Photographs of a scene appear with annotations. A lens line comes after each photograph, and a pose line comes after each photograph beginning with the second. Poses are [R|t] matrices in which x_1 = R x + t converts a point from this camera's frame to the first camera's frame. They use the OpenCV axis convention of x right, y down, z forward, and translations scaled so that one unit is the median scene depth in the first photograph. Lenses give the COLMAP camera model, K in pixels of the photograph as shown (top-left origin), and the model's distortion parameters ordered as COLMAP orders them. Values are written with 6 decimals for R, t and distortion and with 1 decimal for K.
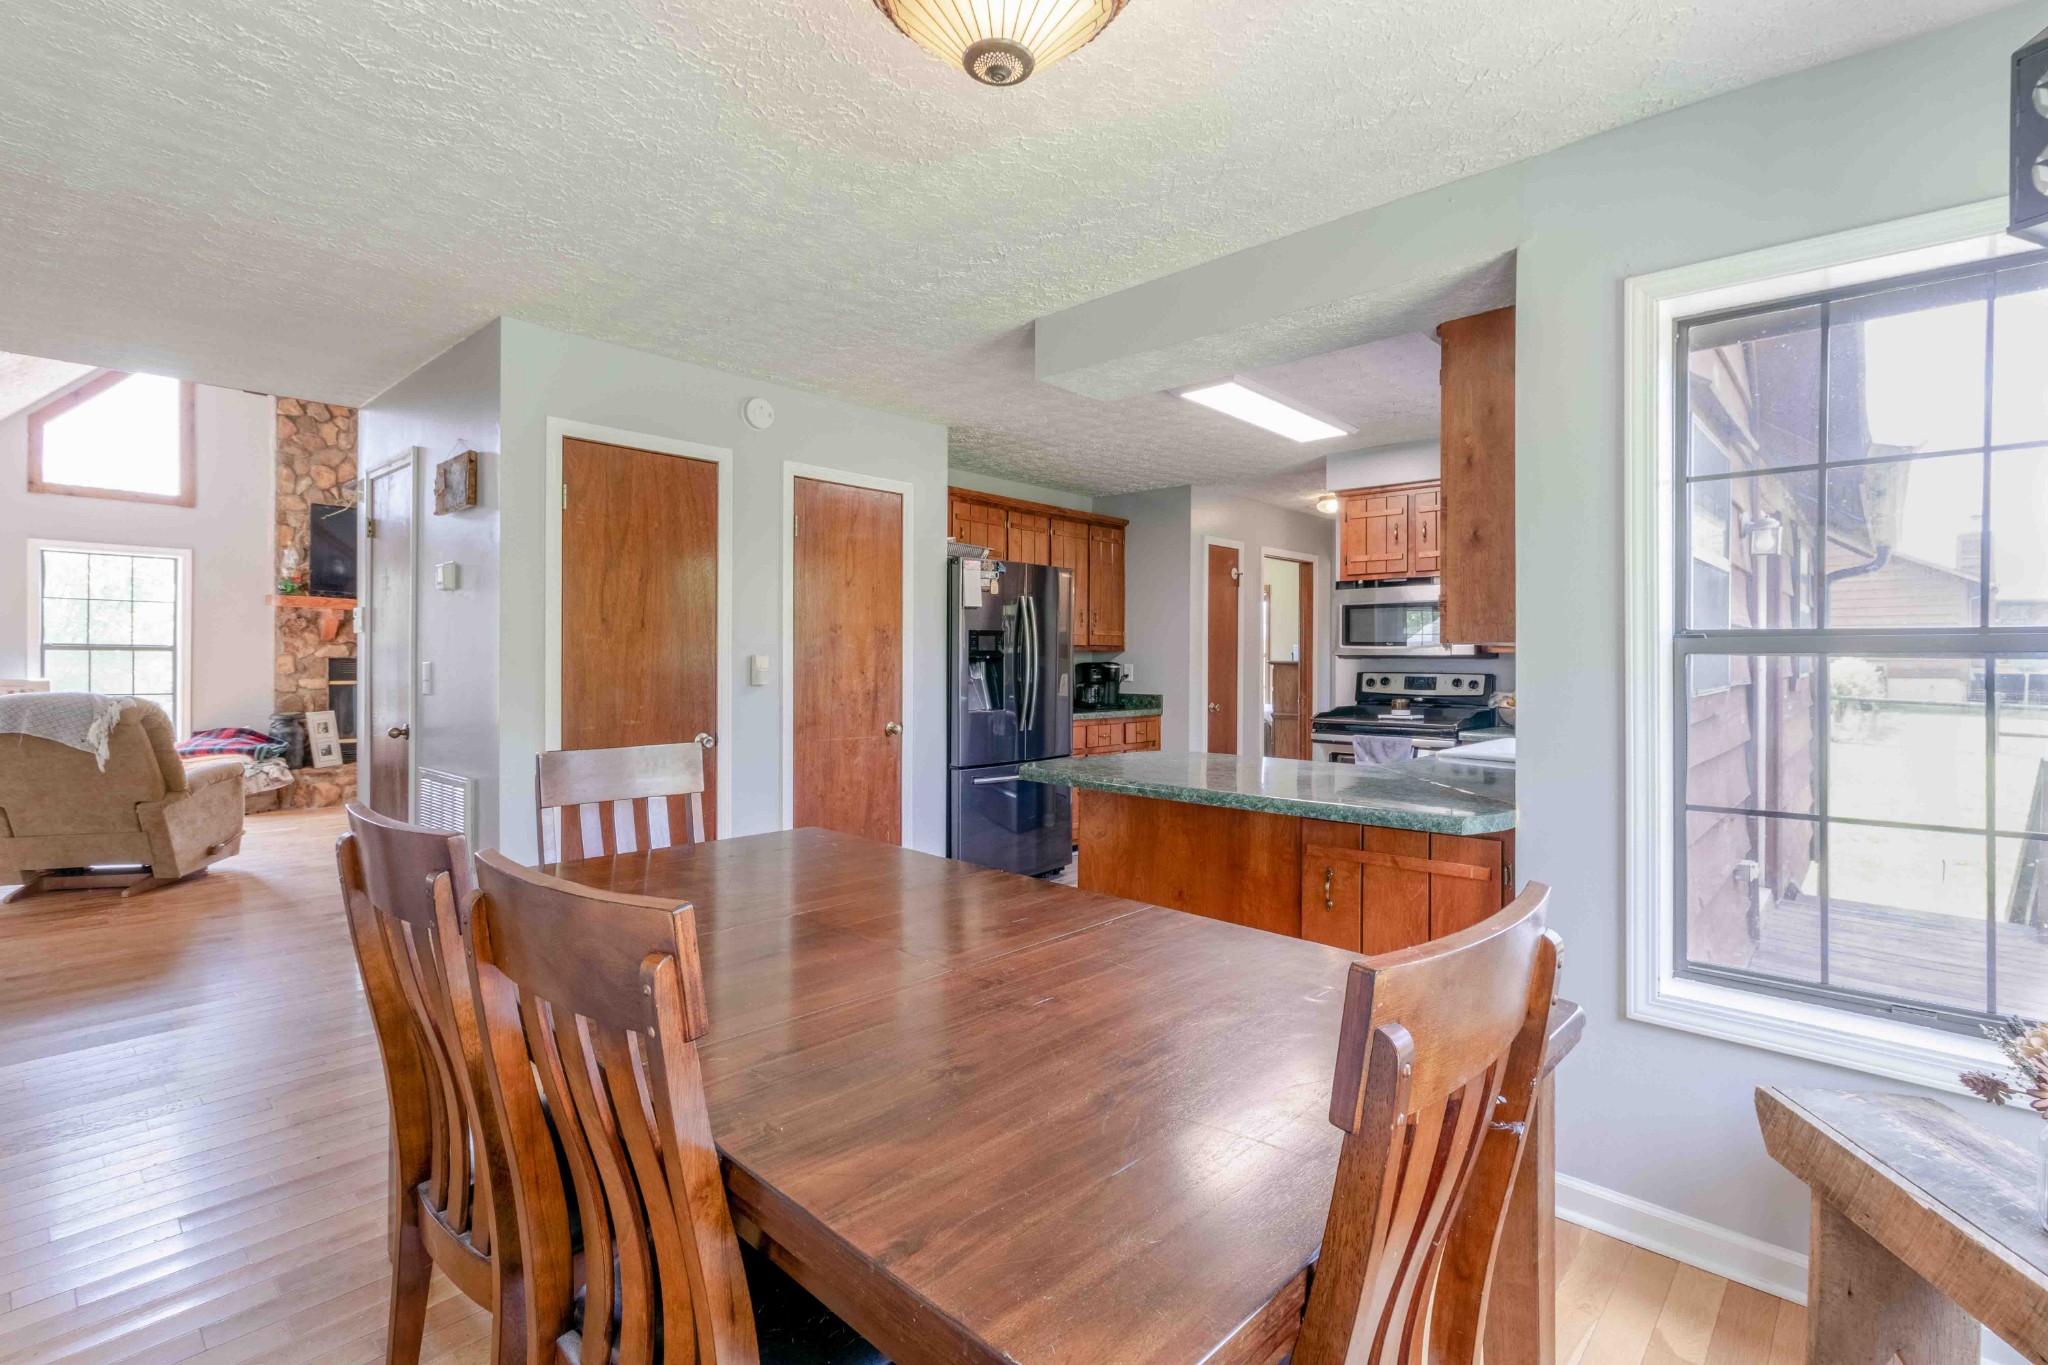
lens RADIAL K [[984.6, 0, 1021.8], [0, 984.6, 658.8], [0, 0, 1]] dist [0.013217, -0.000149]
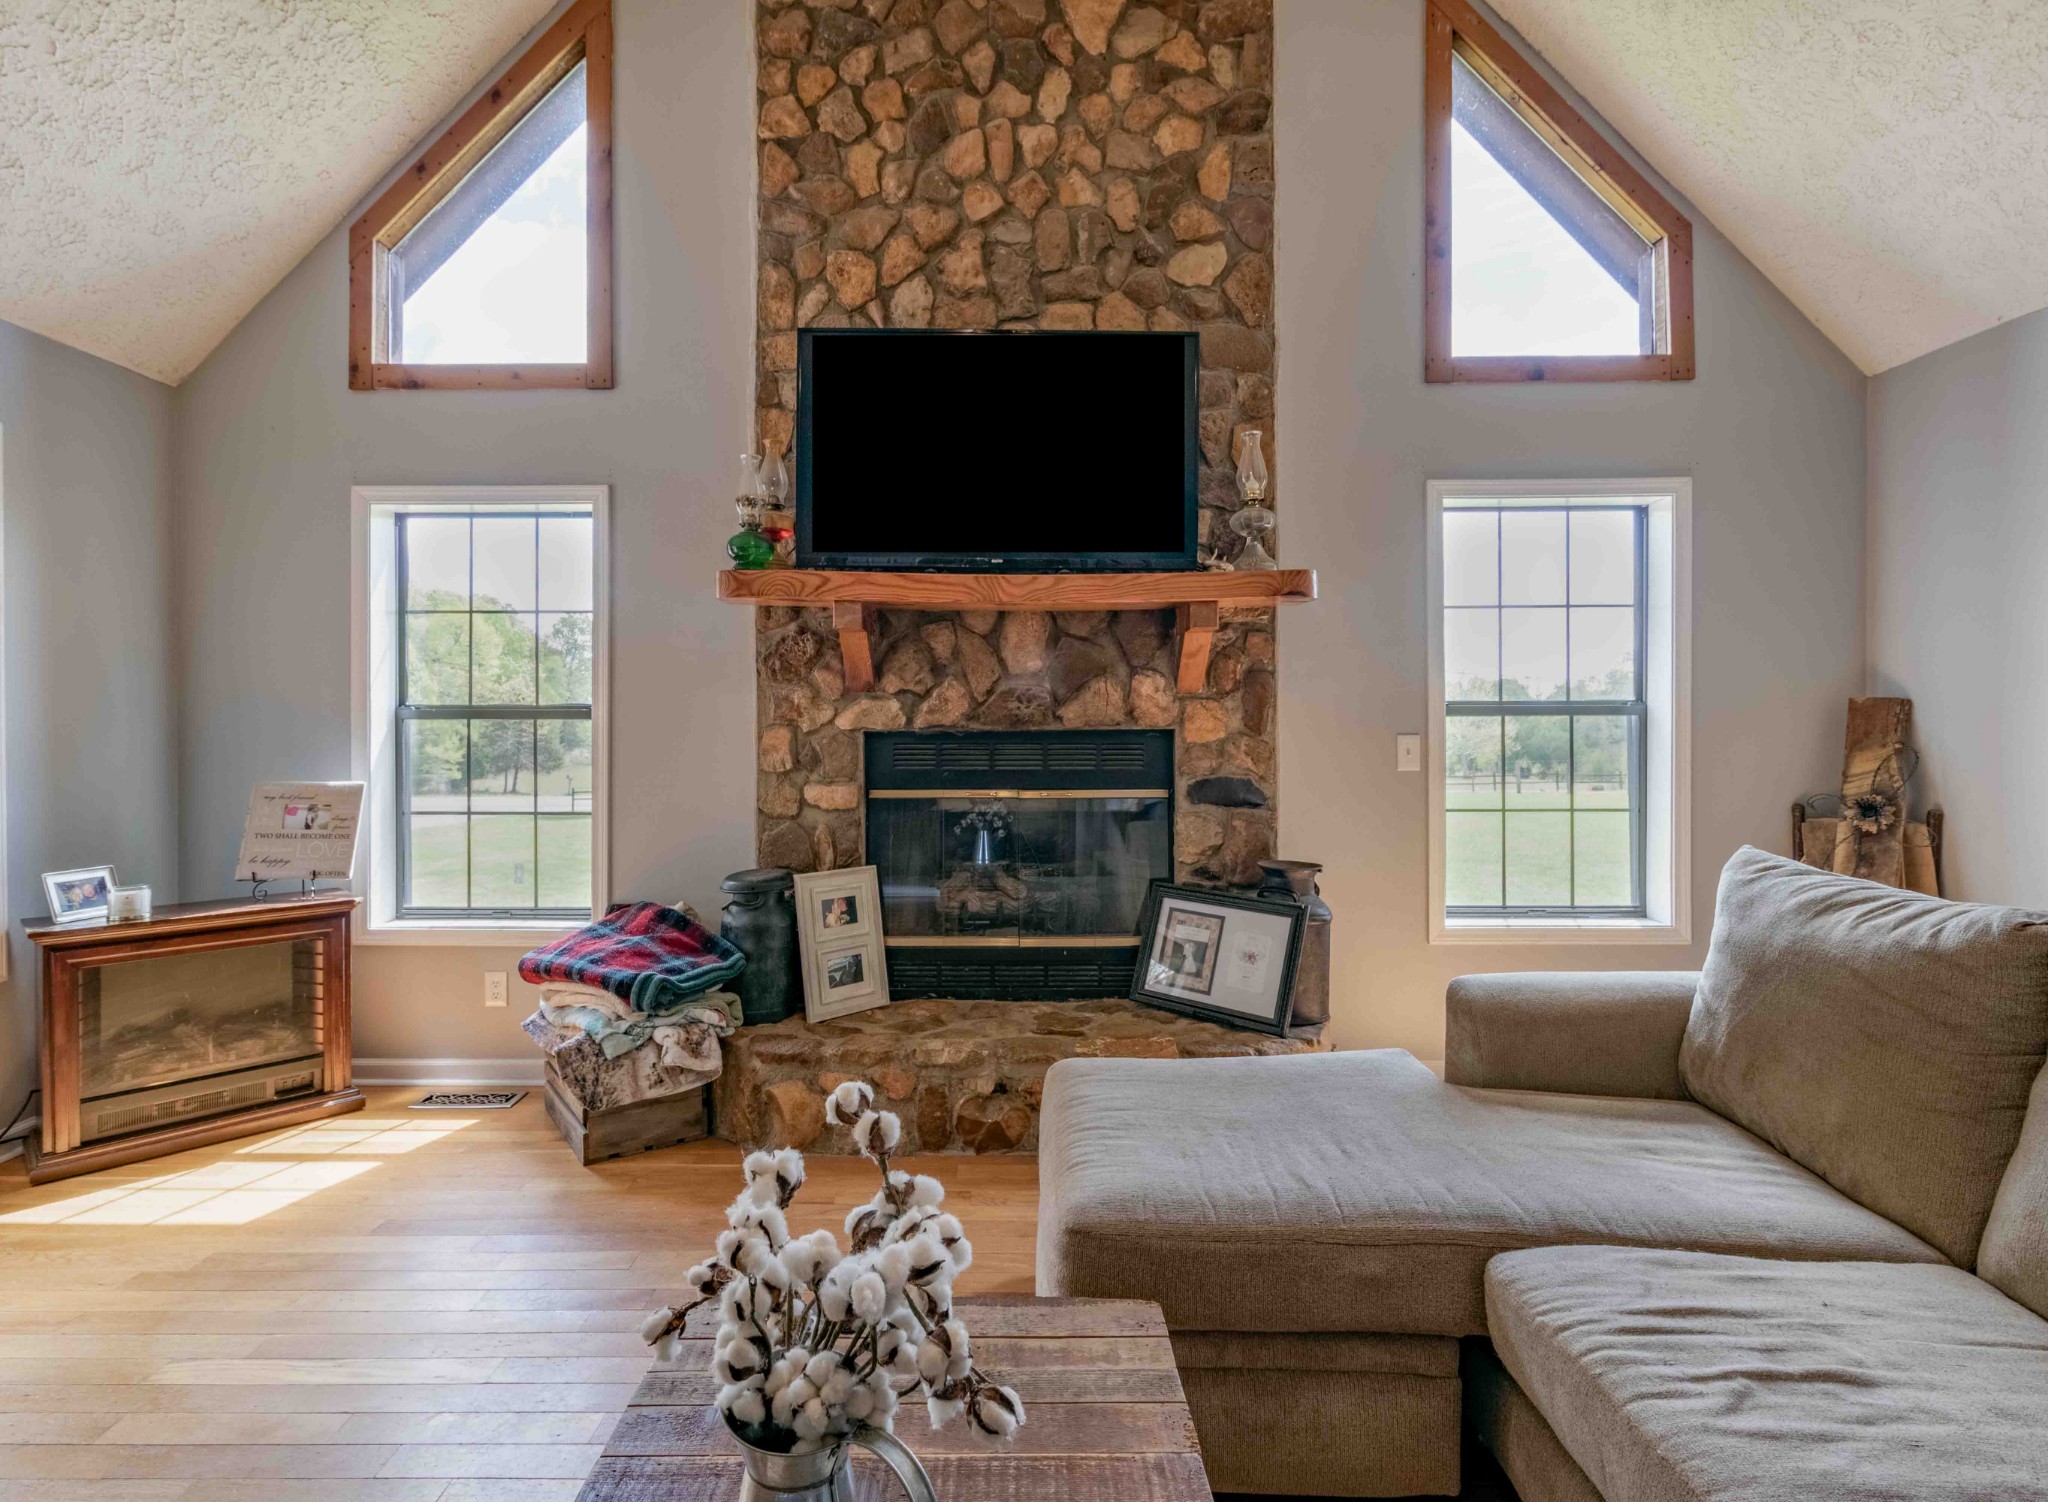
lens RADIAL K [[1019.3, 0, 1023.7], [0, 1019.3, 727.2], [0, 0, 1]] dist [0.001905, 0.000601]
pose [[0.686346, -0.005584, -0.727254, -0.368671], [0.006820, 0.999976, -0.001242, -0.001955], [0.727244, -0.004107, 0.686367, 0.787630]]
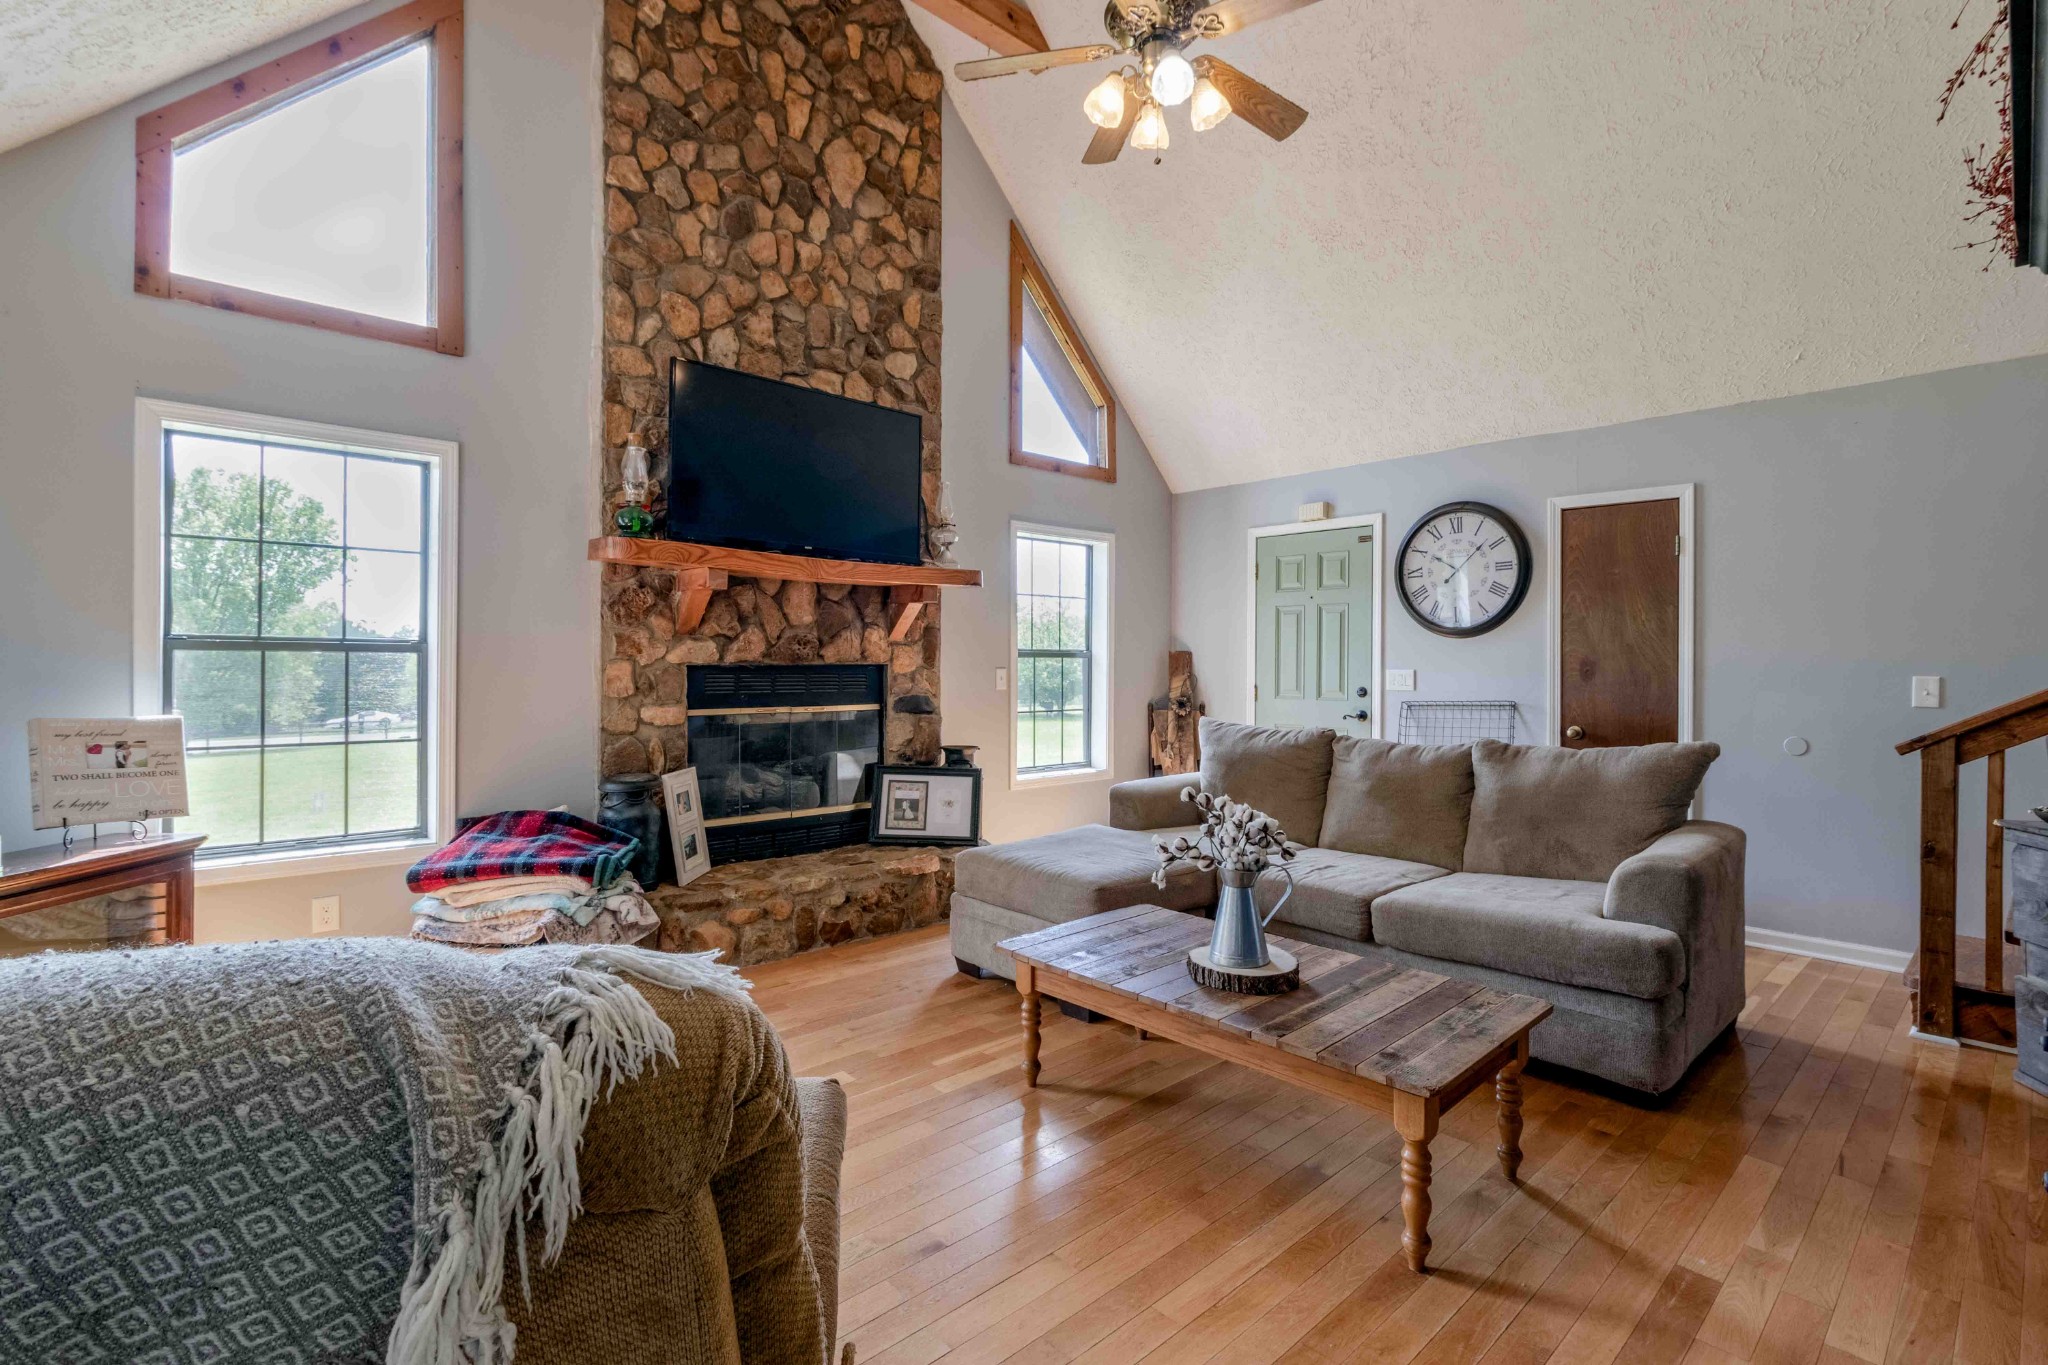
lens RADIAL K [[949.3, 0, 1029.3], [0, 949.3, 661.4], [0, 0, 1]] dist [-0.000321, 0.000957]
pose [[0.998252, -0.000199, -0.059102, -0.505690], [0.000167, 1.000000, -0.000558, -0.002756], [0.059102, 0.000547, 0.998252, 0.529416]]
